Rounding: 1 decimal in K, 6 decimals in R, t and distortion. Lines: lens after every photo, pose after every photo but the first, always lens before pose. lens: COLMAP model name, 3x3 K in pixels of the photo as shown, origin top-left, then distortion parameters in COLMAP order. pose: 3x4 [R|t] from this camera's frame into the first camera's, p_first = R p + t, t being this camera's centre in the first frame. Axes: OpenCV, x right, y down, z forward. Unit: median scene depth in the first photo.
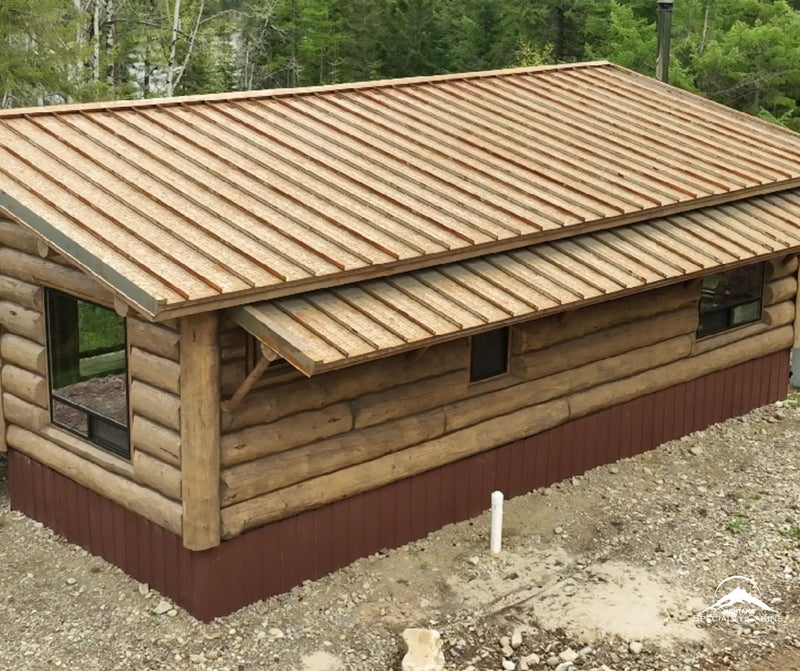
lens RADIAL K [[1405.0, 0, 400.0], [0, 1405.0, 335.5], [0, 0, 1]] dist [0.012537, 0.022866]
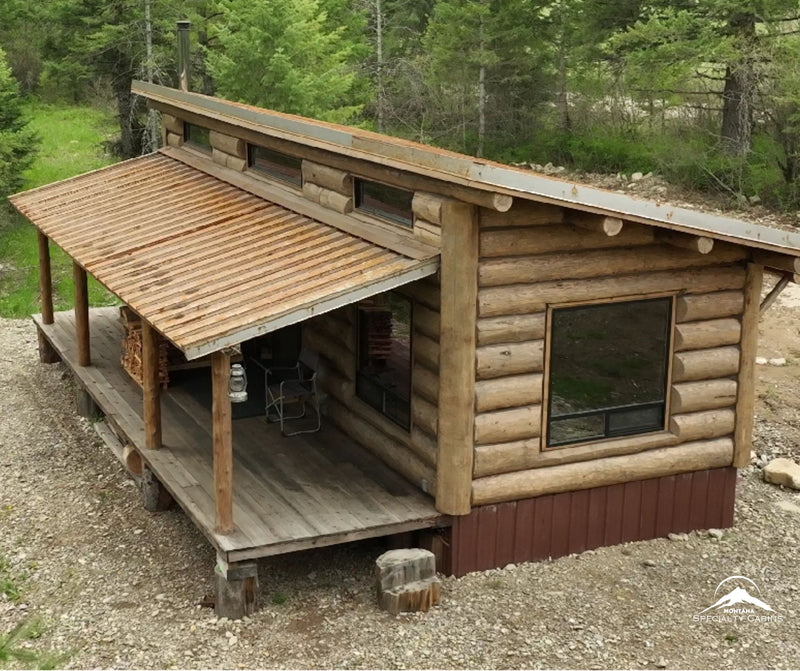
lens RADIAL K [[1405.0, 0, 400.0], [0, 1405.0, 335.5], [0, 0, 1]] dist [0.012537, 0.022866]
pose [[0.329927, -0.245148, 0.911620, -1.192626], [0.251087, 0.953695, 0.165591, -0.208938], [-0.910002, 0.174263, 0.376203, 0.715730]]
